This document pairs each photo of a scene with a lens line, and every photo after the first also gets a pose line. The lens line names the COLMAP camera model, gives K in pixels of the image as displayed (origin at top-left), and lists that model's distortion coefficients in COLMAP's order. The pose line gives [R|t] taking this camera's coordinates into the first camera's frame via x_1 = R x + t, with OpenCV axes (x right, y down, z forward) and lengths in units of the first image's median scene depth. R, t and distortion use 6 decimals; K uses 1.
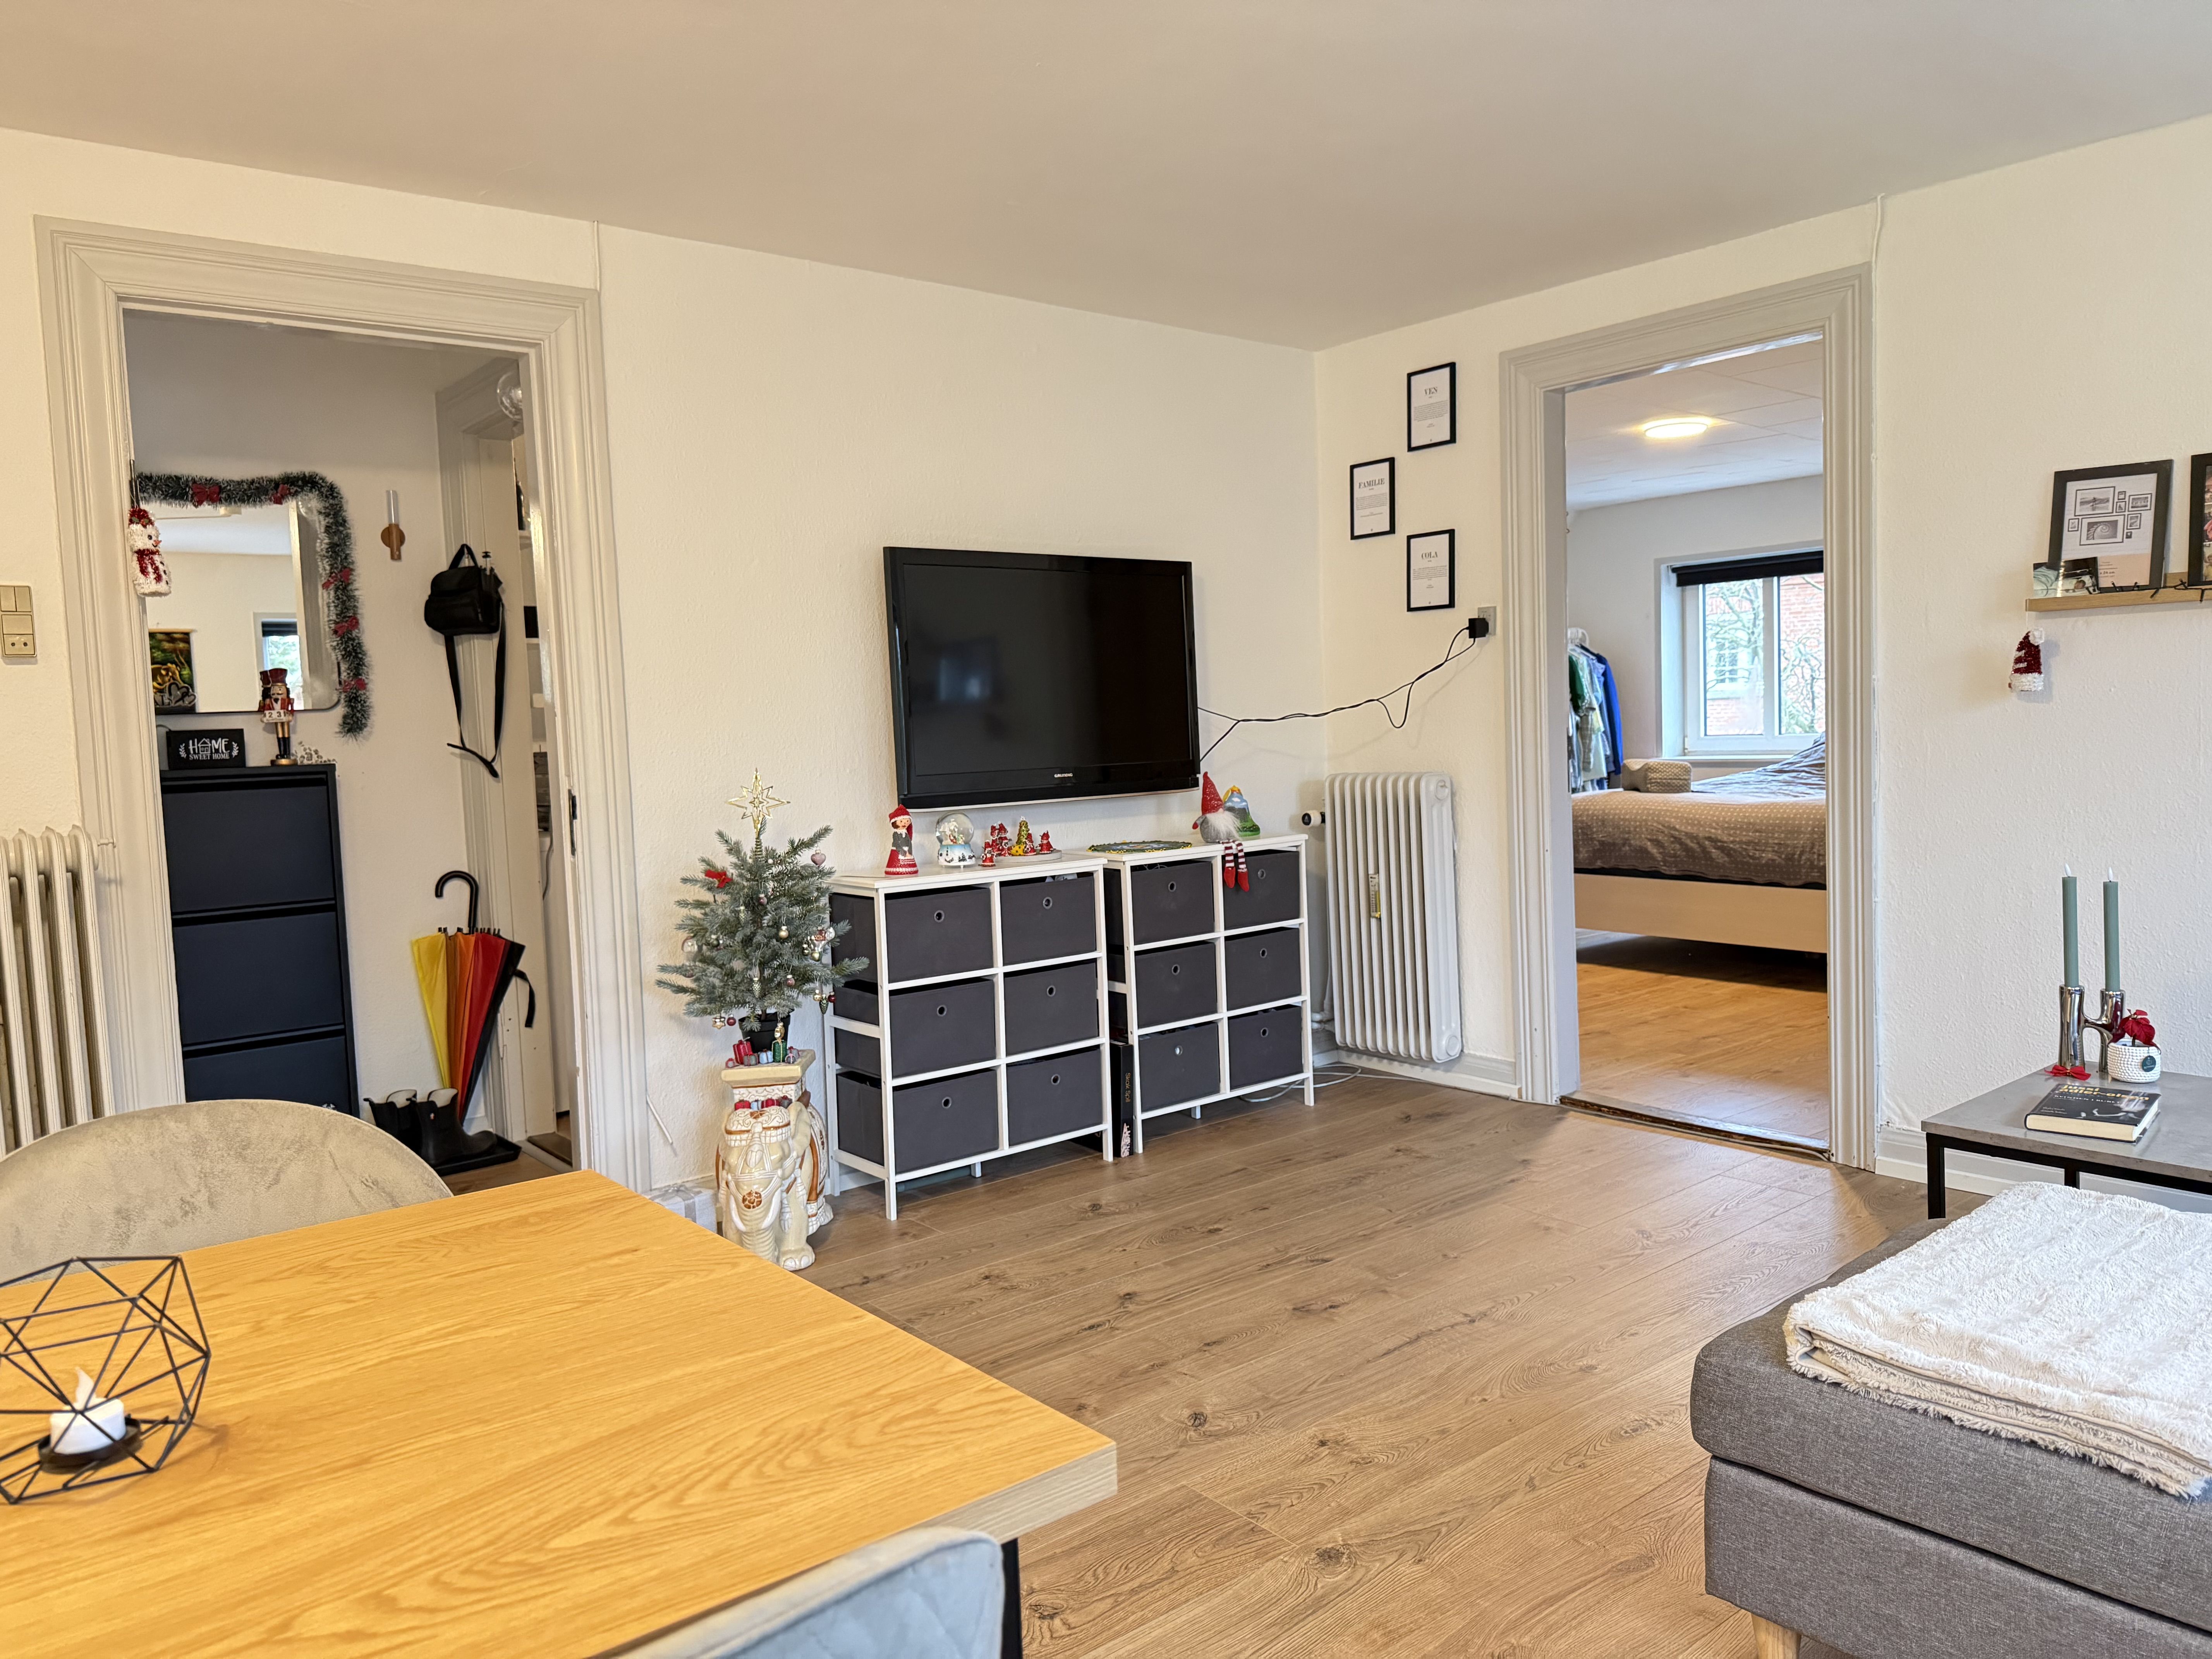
lens RADIAL K [[1566.4, 0, 1104.4], [0, 1566.4, 828.2], [0, 0, 1]] dist [0.008880, 0.001717]
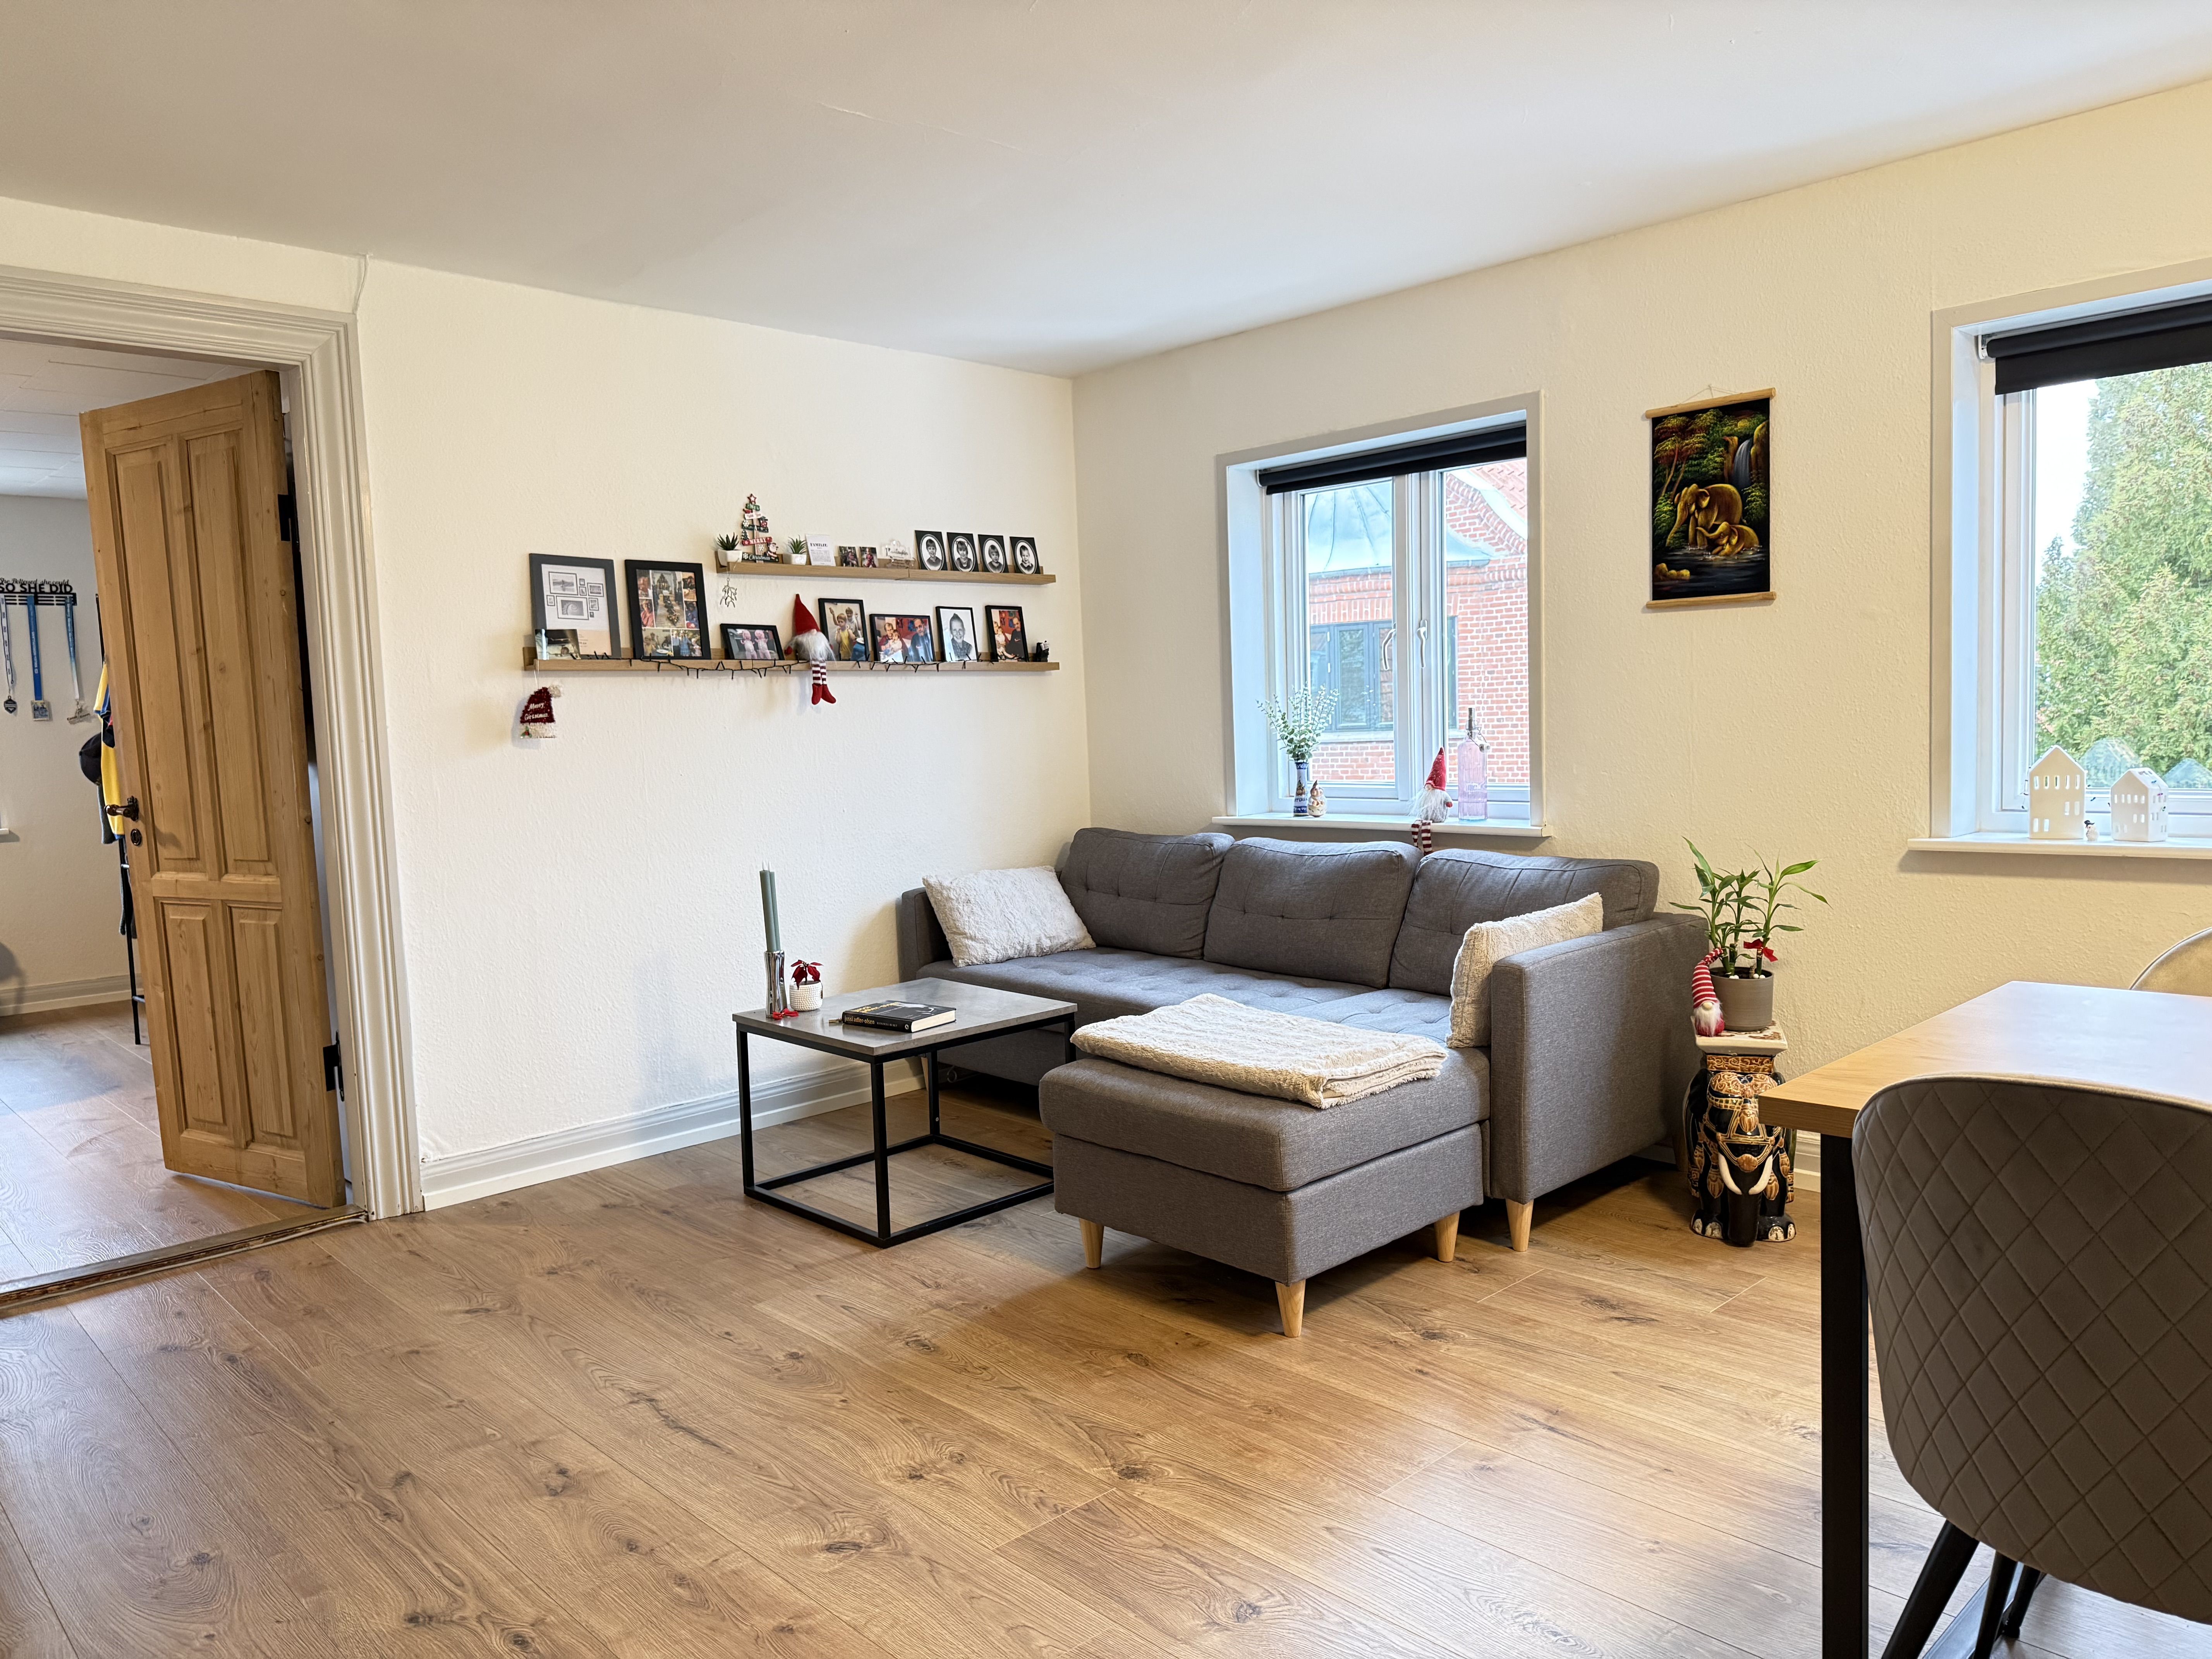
lens RADIAL K [[1566.4, 0, 1104.8], [0, 1566.4, 831.7], [0, 0, 1]] dist [0.008880, 0.001717]
pose [[-0.080198, -0.038836, 0.996022, -0.640051], [0.110252, 0.992764, 0.047586, -0.028582], [-0.990663, 0.113630, -0.075336, 0.712810]]
